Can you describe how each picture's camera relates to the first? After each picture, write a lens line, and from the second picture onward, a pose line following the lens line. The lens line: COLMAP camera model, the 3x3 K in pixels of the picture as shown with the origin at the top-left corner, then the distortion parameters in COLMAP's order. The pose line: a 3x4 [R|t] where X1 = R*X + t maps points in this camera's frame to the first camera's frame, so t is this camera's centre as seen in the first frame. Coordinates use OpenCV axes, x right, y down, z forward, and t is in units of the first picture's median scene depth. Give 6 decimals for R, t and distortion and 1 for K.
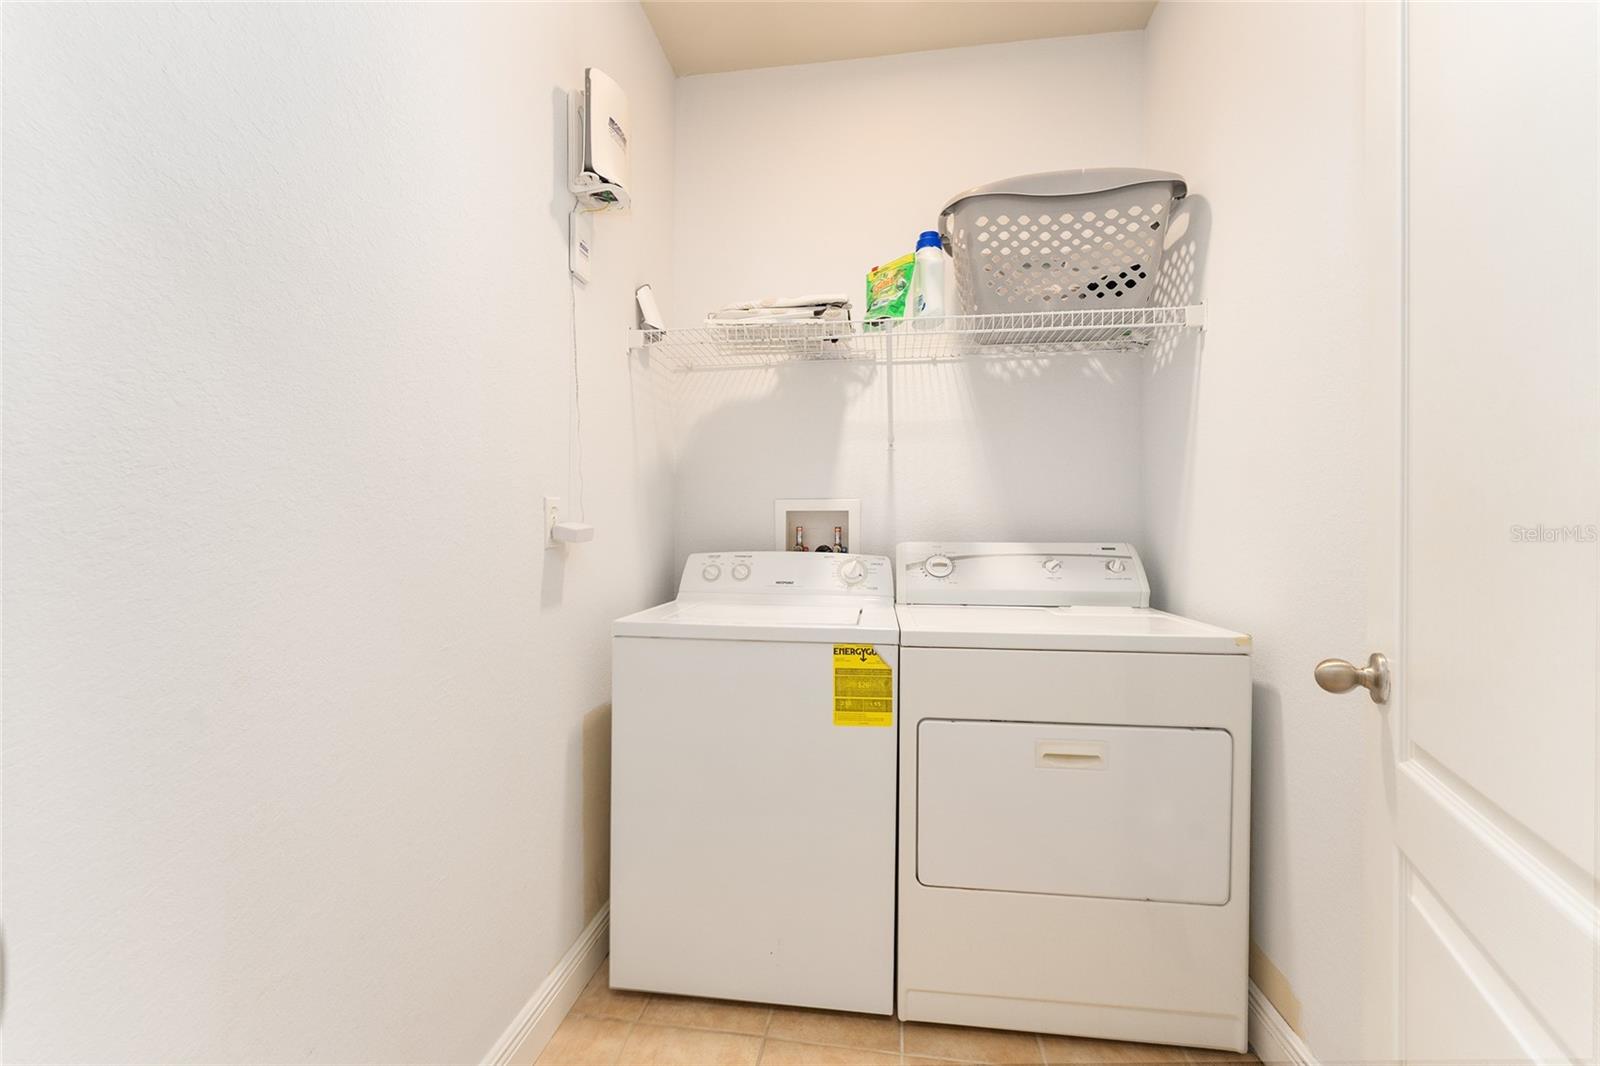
lens RADIAL K [[649.4, 0, 800.0], [0, 649.4, 533.0], [0, 0, 1]] dist [0.000077, -0.000530]
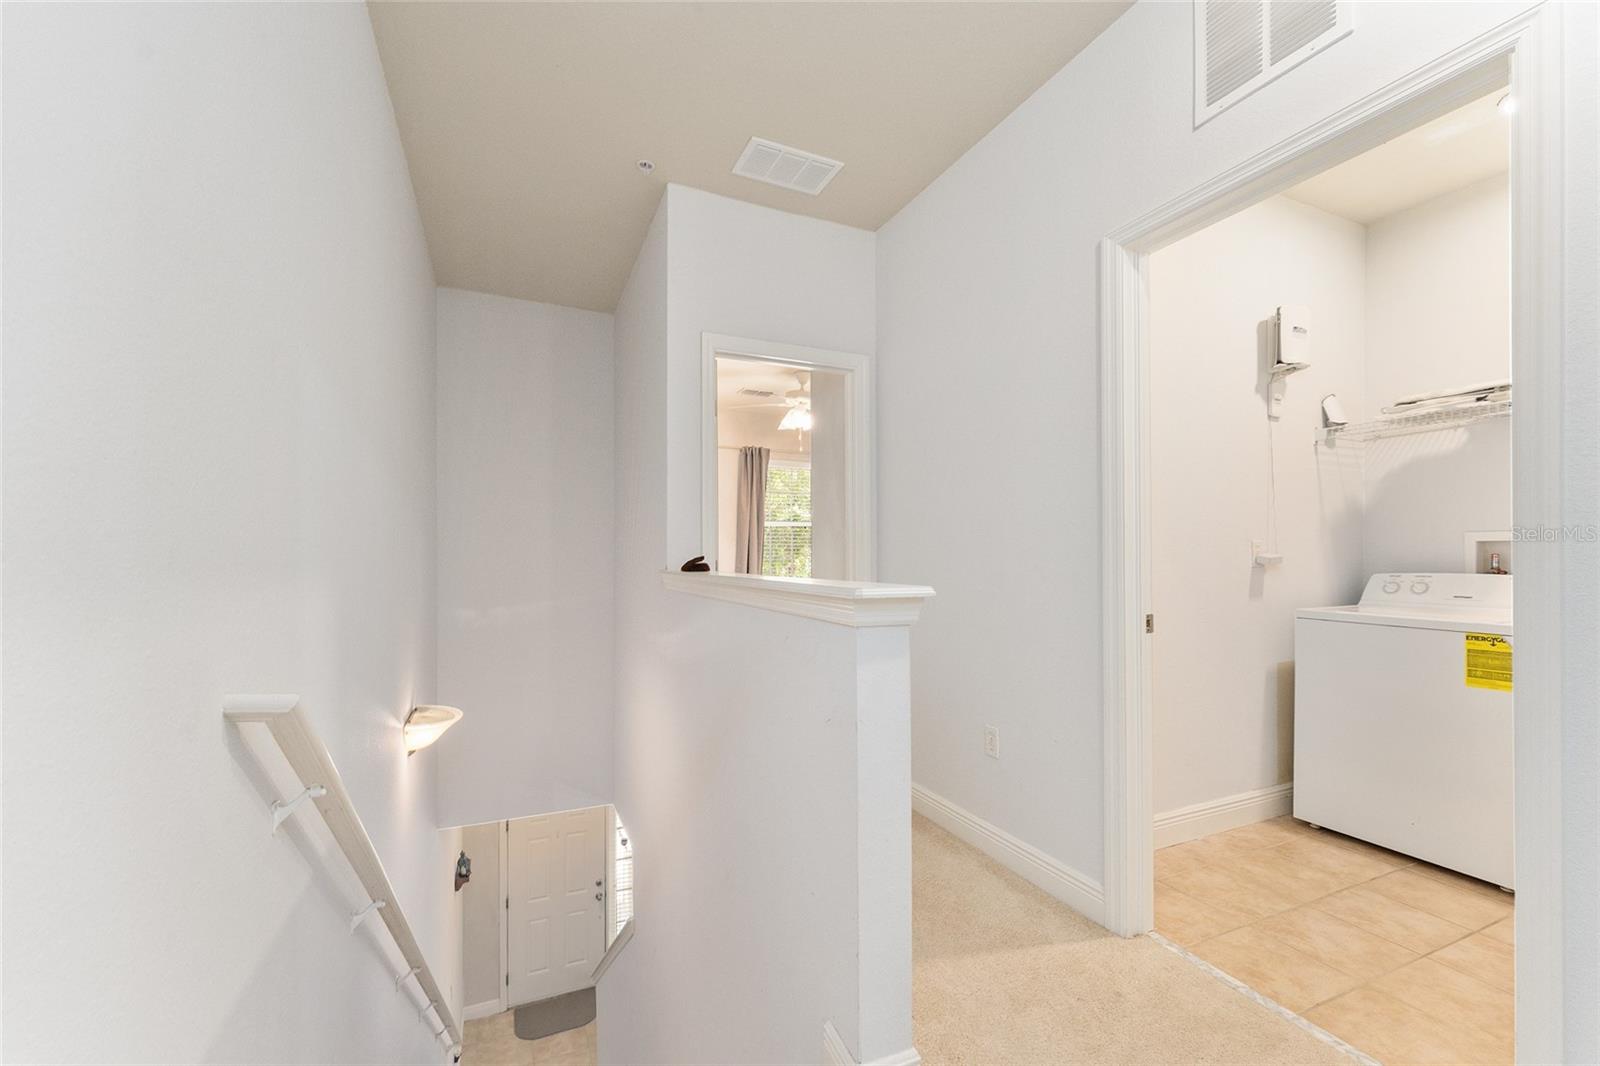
lens RADIAL K [[641.6, 0, 799.4], [0, 641.6, 561.3], [0, 0, 1]] dist [0.001076, 0.000092]
pose [[0.531582, 0.005244, -0.846991, 0.439095], [0.002256, 0.999969, 0.007608, -0.010391], [0.847004, -0.005955, 0.531553, -0.995180]]
